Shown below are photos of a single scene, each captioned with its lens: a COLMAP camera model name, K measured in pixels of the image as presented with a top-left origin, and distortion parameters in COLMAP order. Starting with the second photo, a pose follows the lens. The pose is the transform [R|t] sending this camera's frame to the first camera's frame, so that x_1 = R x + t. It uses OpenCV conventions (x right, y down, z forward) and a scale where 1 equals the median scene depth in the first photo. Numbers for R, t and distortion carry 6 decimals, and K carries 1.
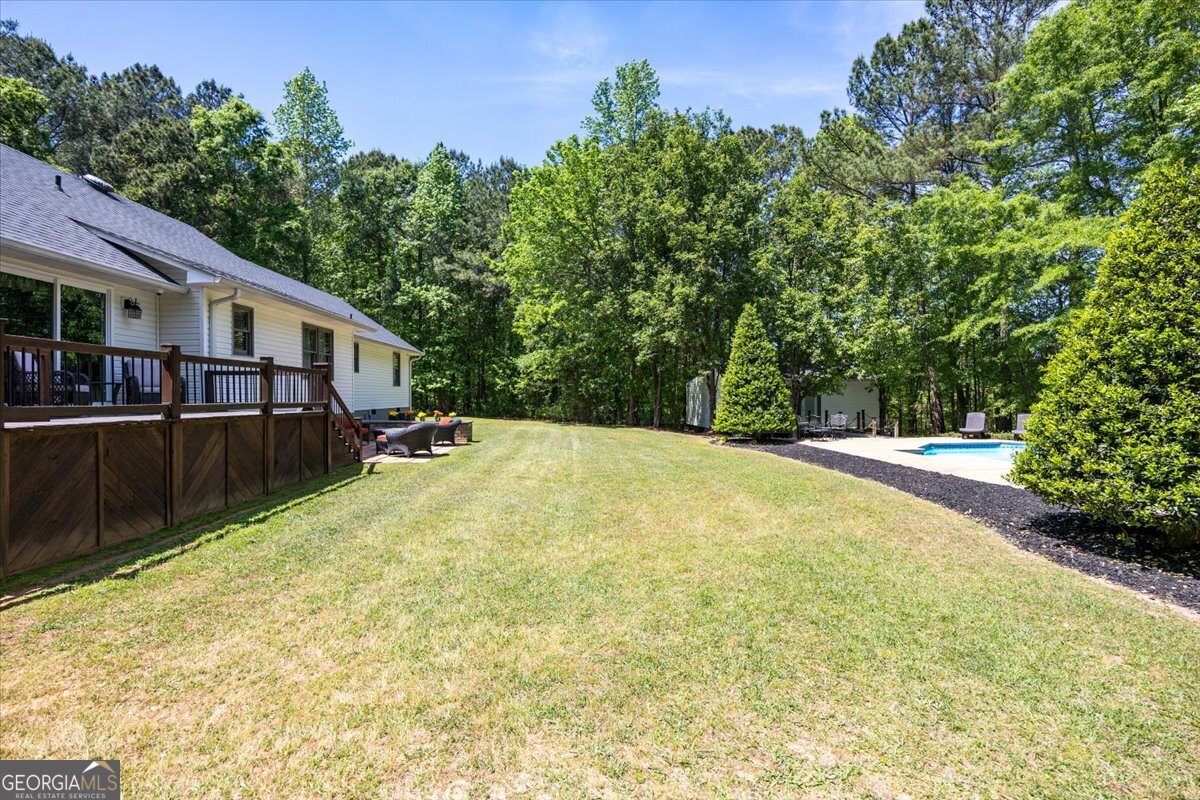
lens RADIAL K [[530.8, 0, 600.0], [0, 530.8, 400.0], [0, 0, 1]] dist [-0.003976, 0.000448]
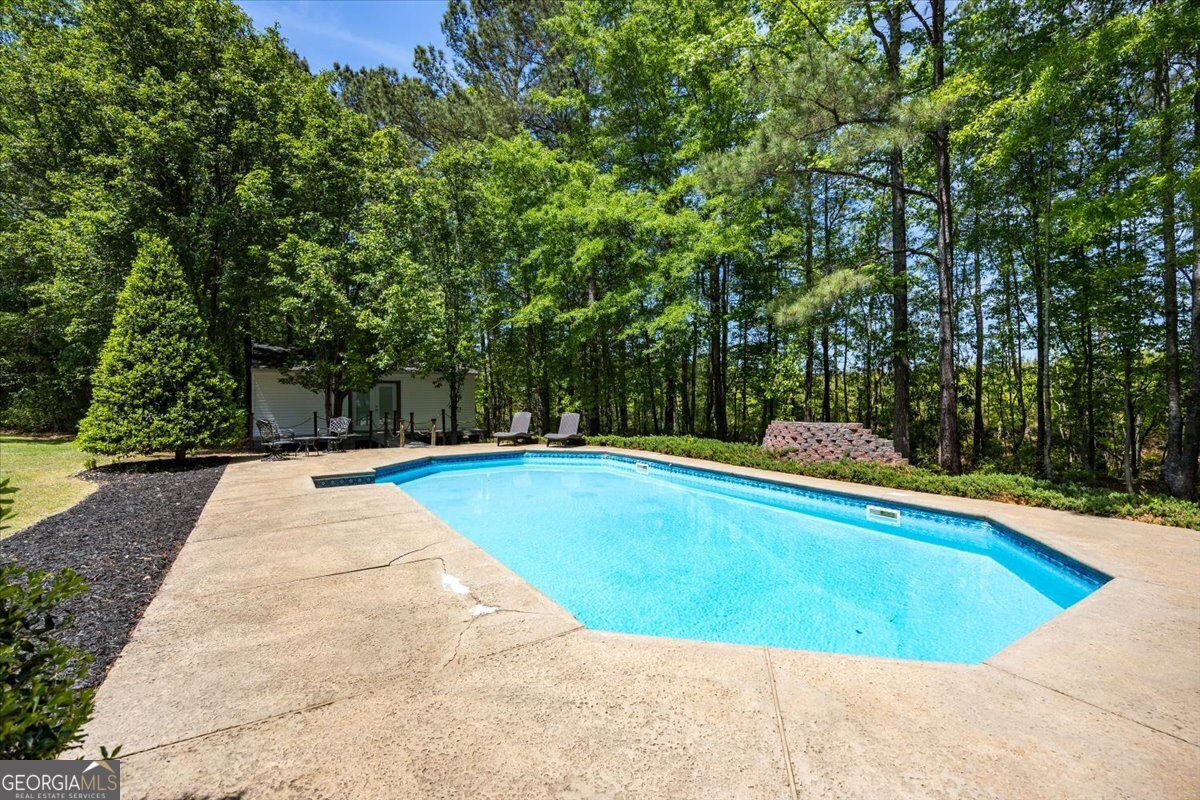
lens RADIAL K [[530.8, 0, 600.0], [0, 530.8, 400.0], [0, 0, 1]] dist [-0.003976, 0.000448]
pose [[0.871926, -0.002949, 0.489629, 0.424879], [0.003110, 0.999995, 0.000485, 0.004926], [-0.489628, 0.001100, 0.871931, 0.236994]]
